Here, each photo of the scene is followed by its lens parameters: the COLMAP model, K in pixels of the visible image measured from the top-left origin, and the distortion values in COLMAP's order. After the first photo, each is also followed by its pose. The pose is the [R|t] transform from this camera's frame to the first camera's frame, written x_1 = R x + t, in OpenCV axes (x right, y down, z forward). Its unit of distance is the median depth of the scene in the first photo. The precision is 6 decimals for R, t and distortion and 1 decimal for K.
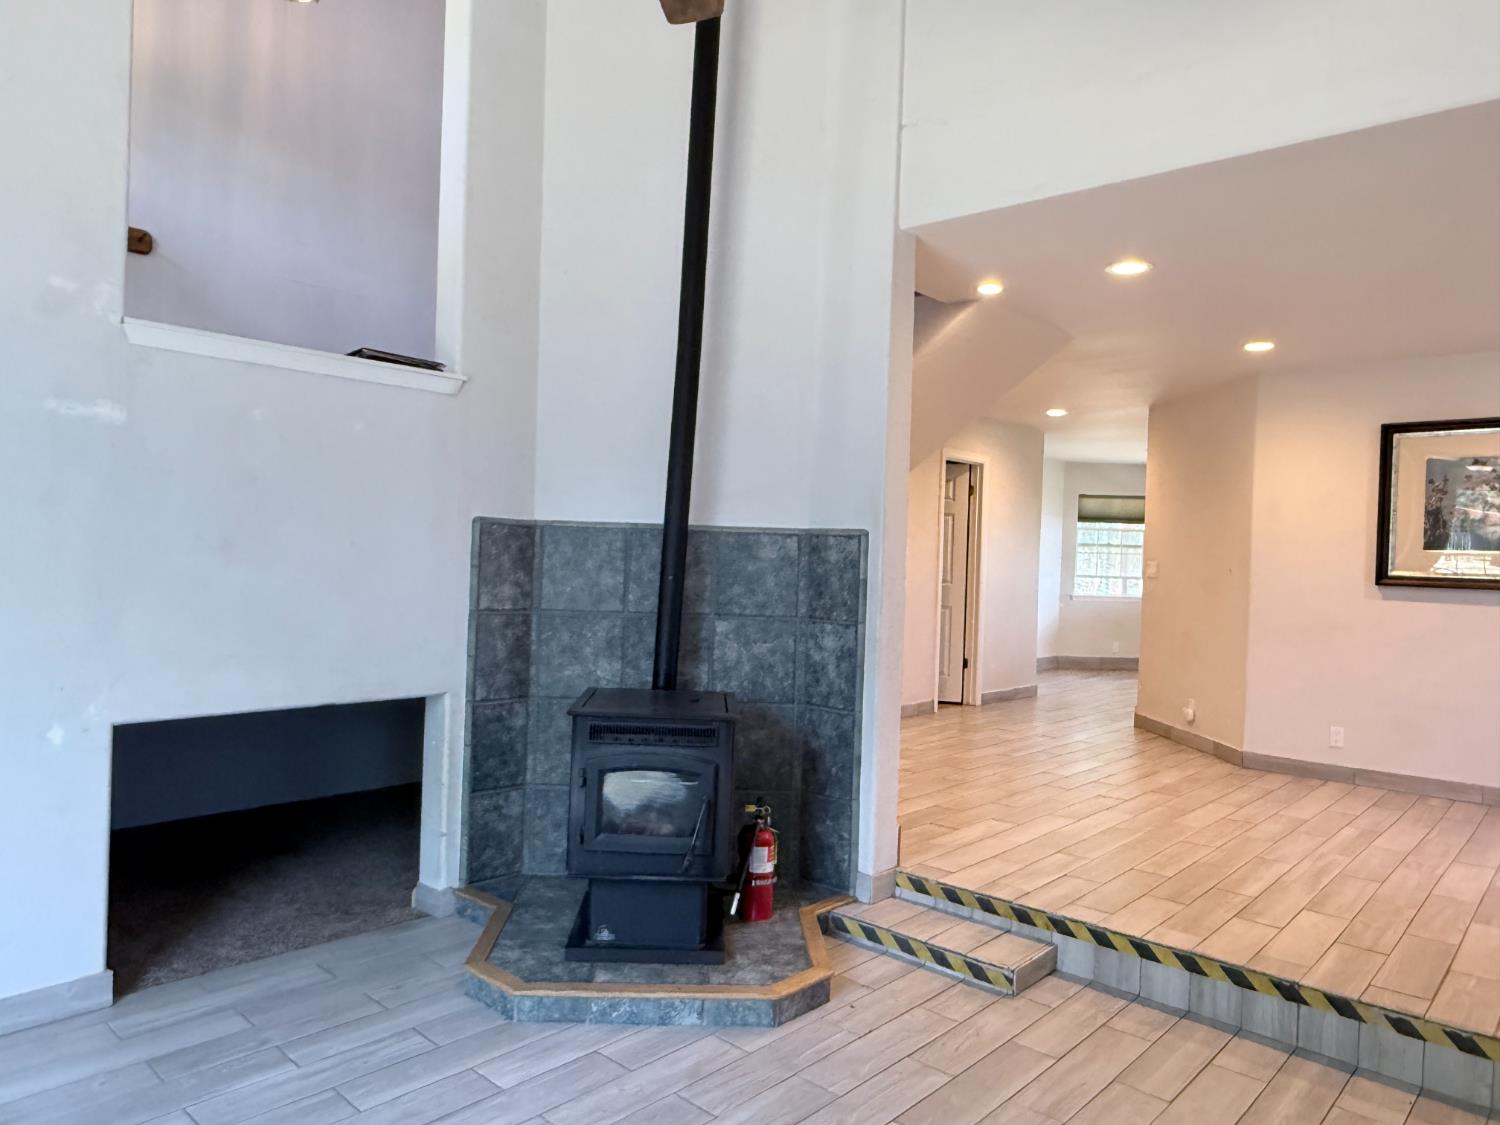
lens RADIAL K [[1018.2, 0, 737.1], [0, 1018.2, 558.7], [0, 0, 1]] dist [-0.009380, 0.011481]
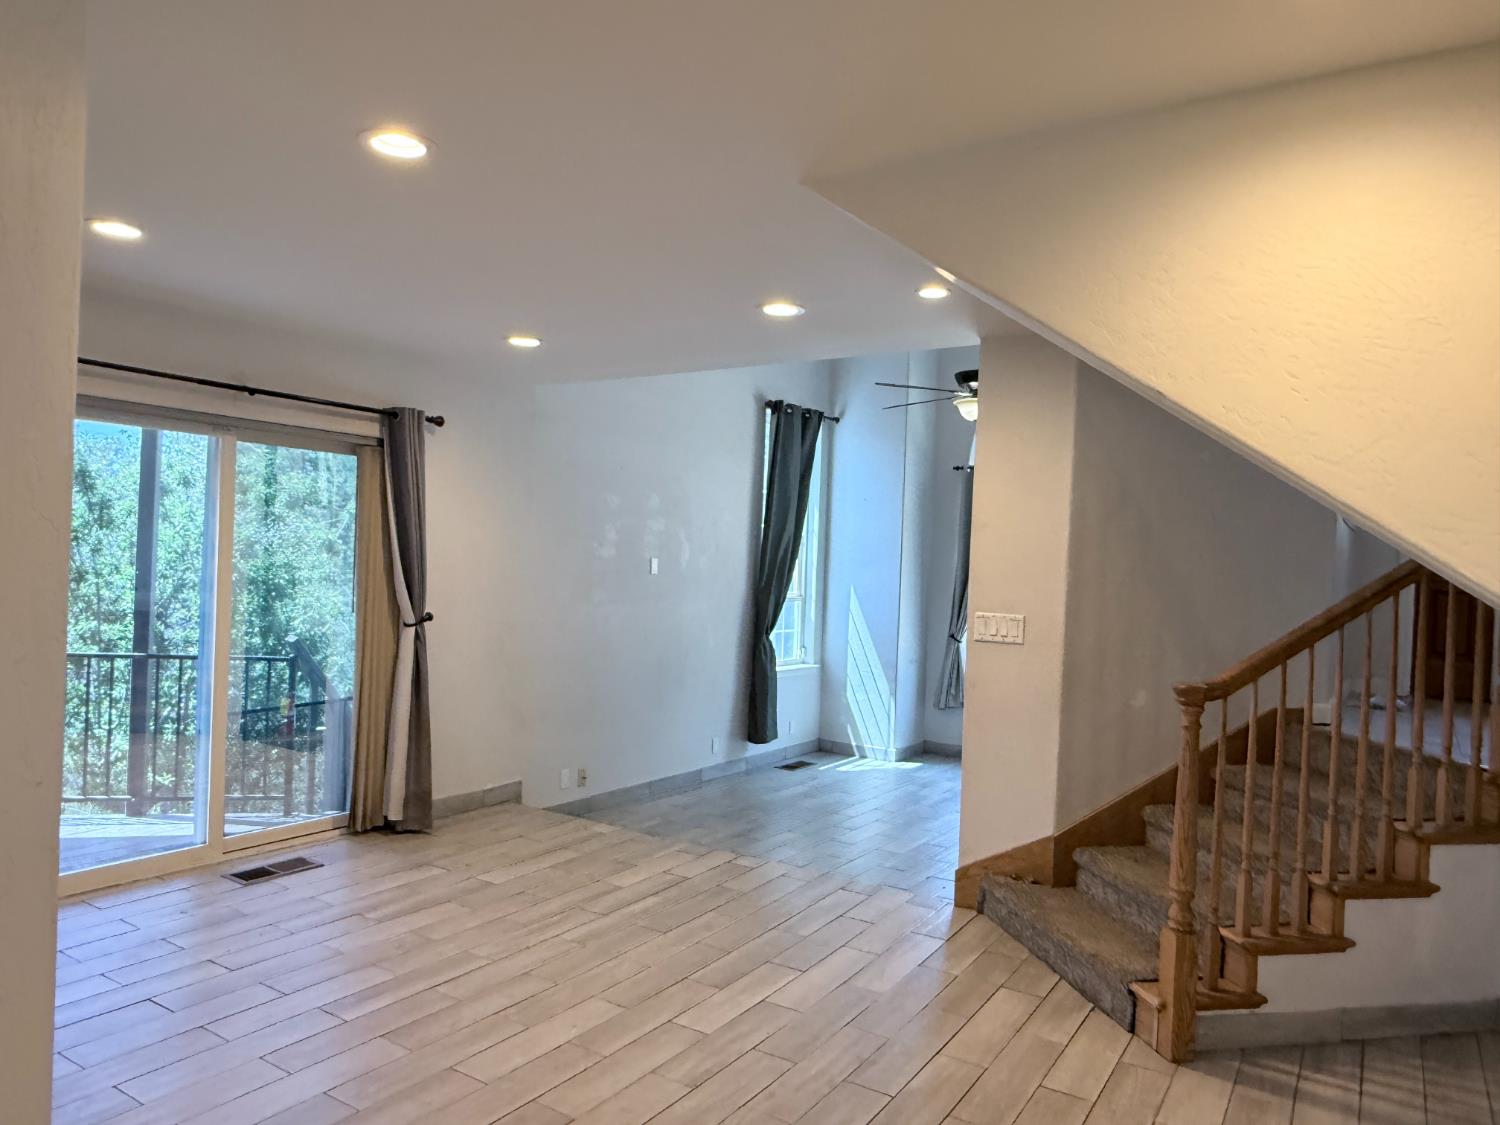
lens RADIAL K [[1018.2, 0, 759.6], [0, 1018.2, 566.2], [0, 0, 1]] dist [-0.009380, 0.011481]
pose [[-0.982308, -0.073933, -0.172063, 0.581208], [-0.074763, 0.997200, -0.001662, -0.048414], [0.171704, 0.011232, -0.985084, 2.039897]]
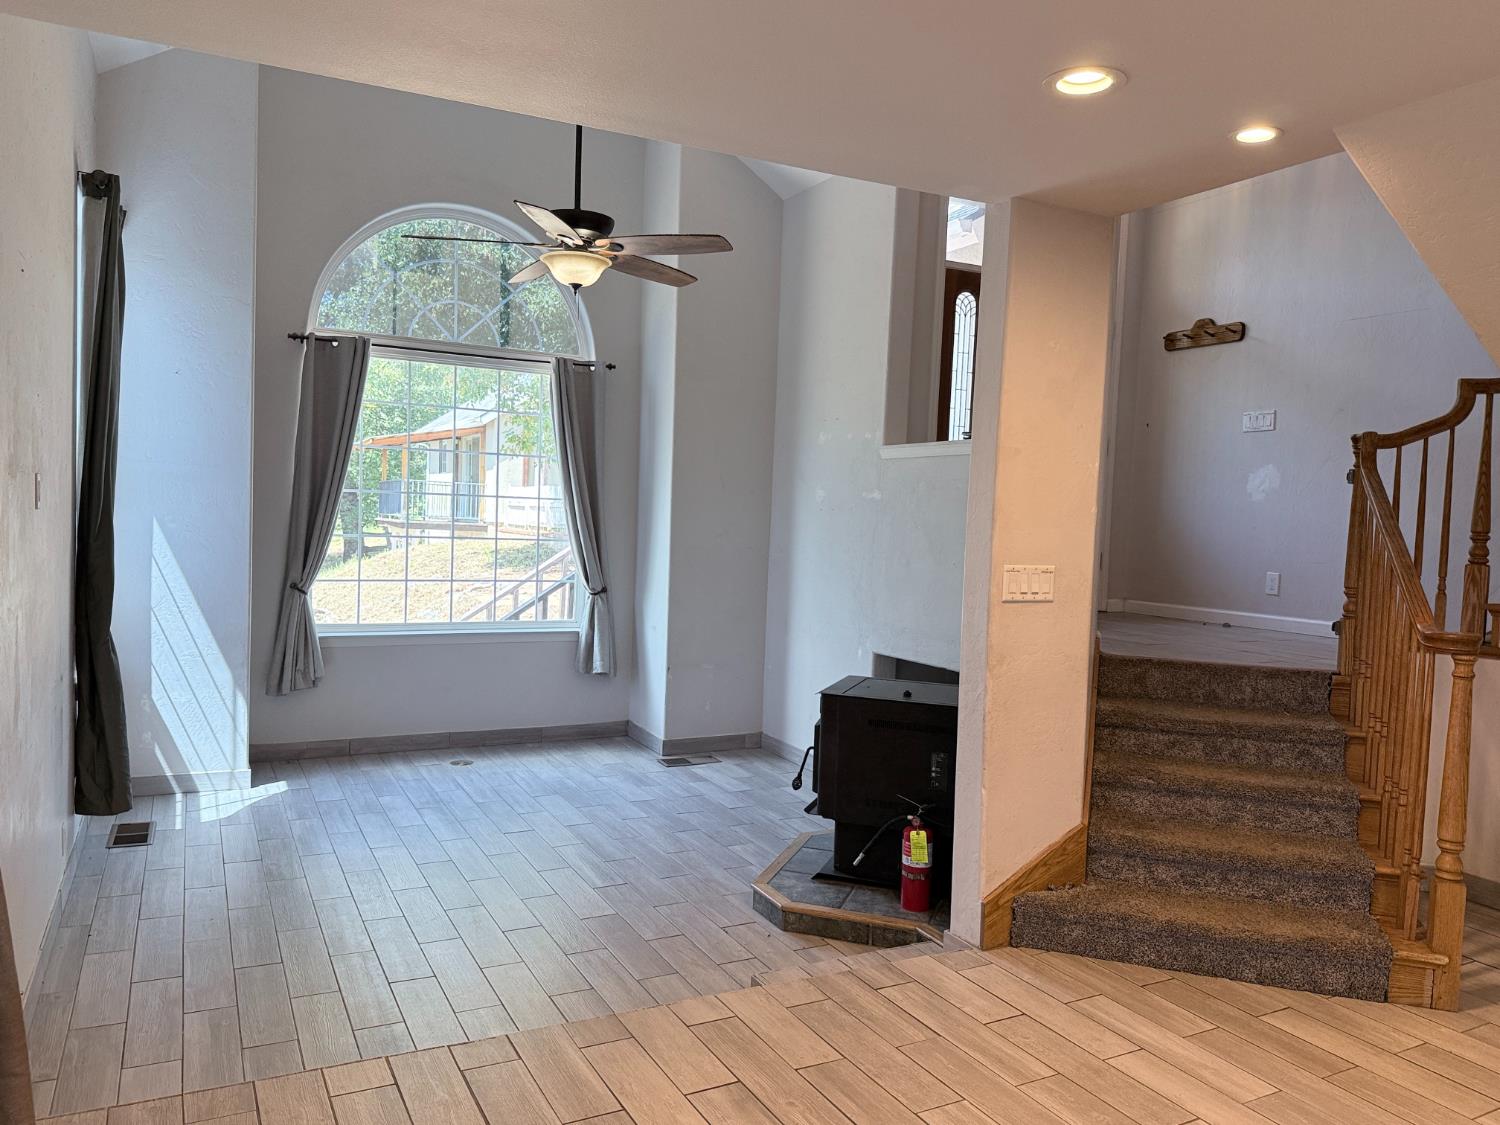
lens RADIAL K [[1100.3, 0, 744.0], [0, 1100.3, 563.3], [0, 0, 1]] dist [0.002760, -0.014757]
pose [[-0.352042, -0.001458, -0.935983, 1.077342], [-0.047879, 0.998718, 0.016453, -0.023769], [0.934759, 0.050606, -0.351660, 1.112729]]
